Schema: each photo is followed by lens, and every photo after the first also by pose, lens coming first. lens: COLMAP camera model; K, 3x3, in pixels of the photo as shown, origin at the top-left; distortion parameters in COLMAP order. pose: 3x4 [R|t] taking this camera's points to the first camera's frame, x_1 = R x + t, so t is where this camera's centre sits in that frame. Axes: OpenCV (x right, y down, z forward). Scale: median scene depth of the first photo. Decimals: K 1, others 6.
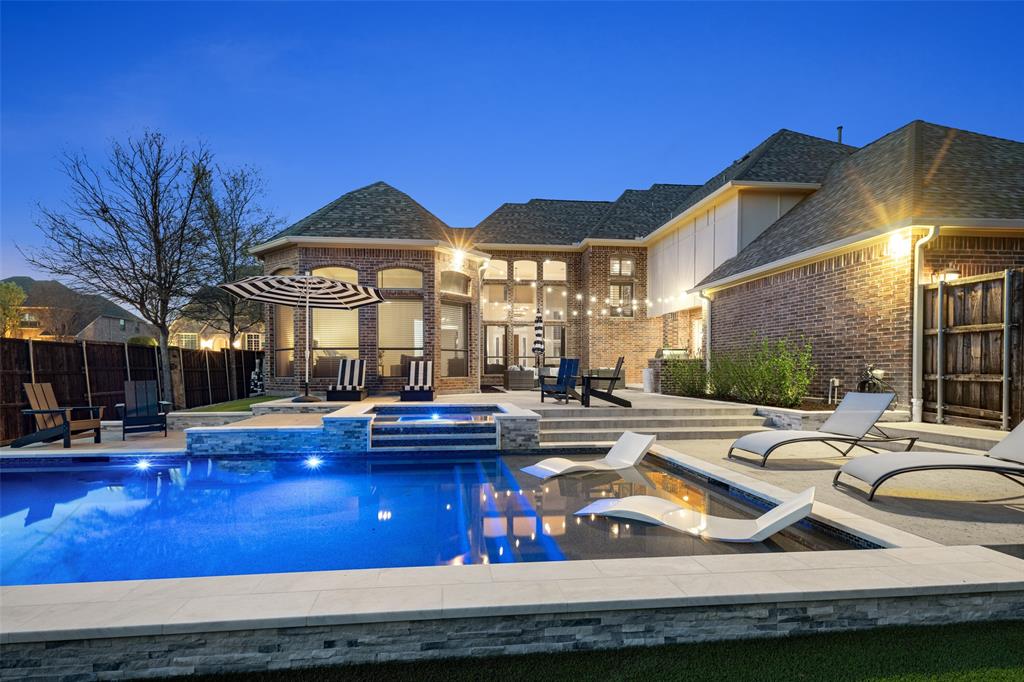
lens RADIAL K [[504.3, 0, 492.5], [0, 504.3, 387.2], [0, 0, 1]] dist [0.010177, -0.002411]
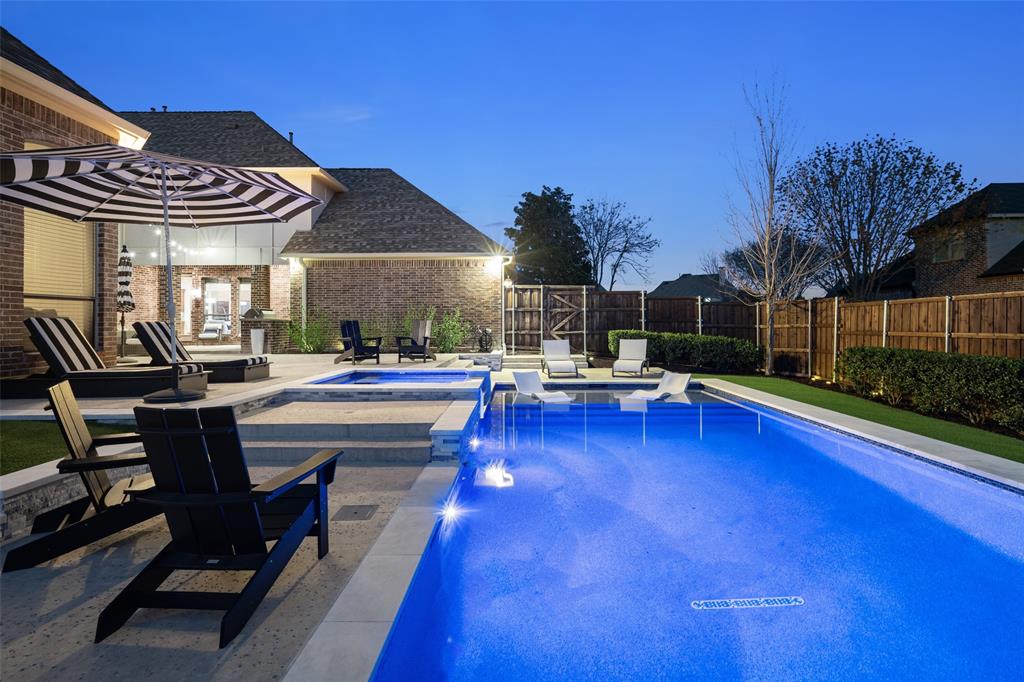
lens RADIAL K [[504.3, 0, 522.8], [0, 504.3, 320.3], [0, 0, 1]] dist [0.010177, -0.002411]
pose [[0.108295, 0.003915, 0.994111, -1.094510], [0.037608, 0.999260, -0.008032, -0.048458], [-0.993407, 0.038257, 0.108068, 0.724636]]
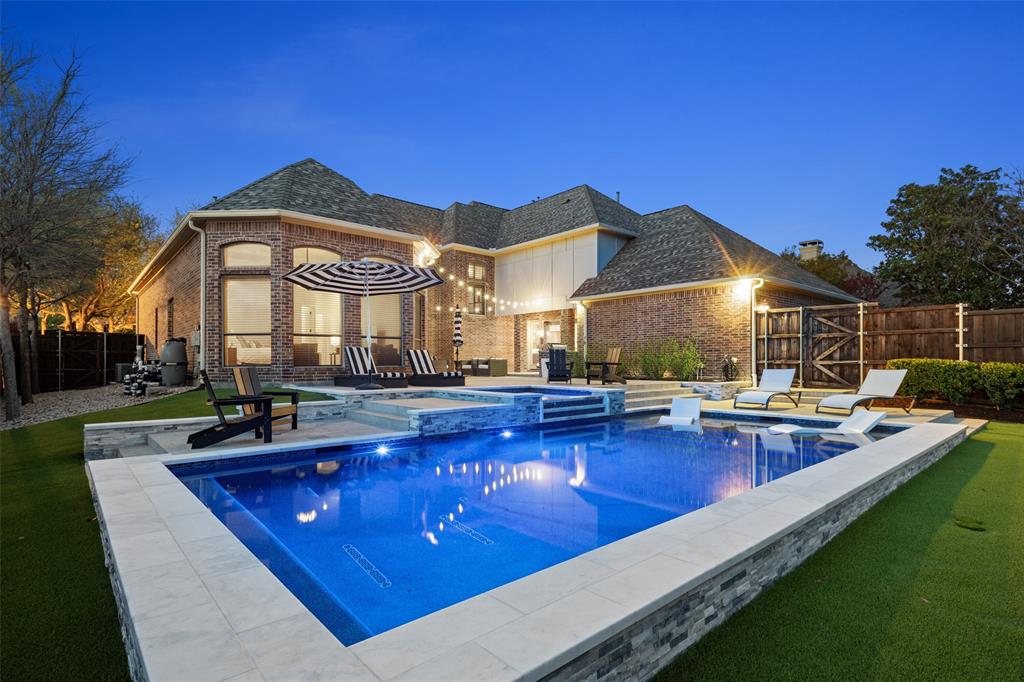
lens RADIAL K [[504.3, 0, 507.1], [0, 504.3, 365.7], [0, 0, 1]] dist [0.010177, -0.002411]
pose [[0.822634, -0.005863, 0.568541, -0.898869], [0.021926, 0.999530, -0.021417, 0.012266], [-0.568148, 0.030084, 0.822376, 0.032878]]
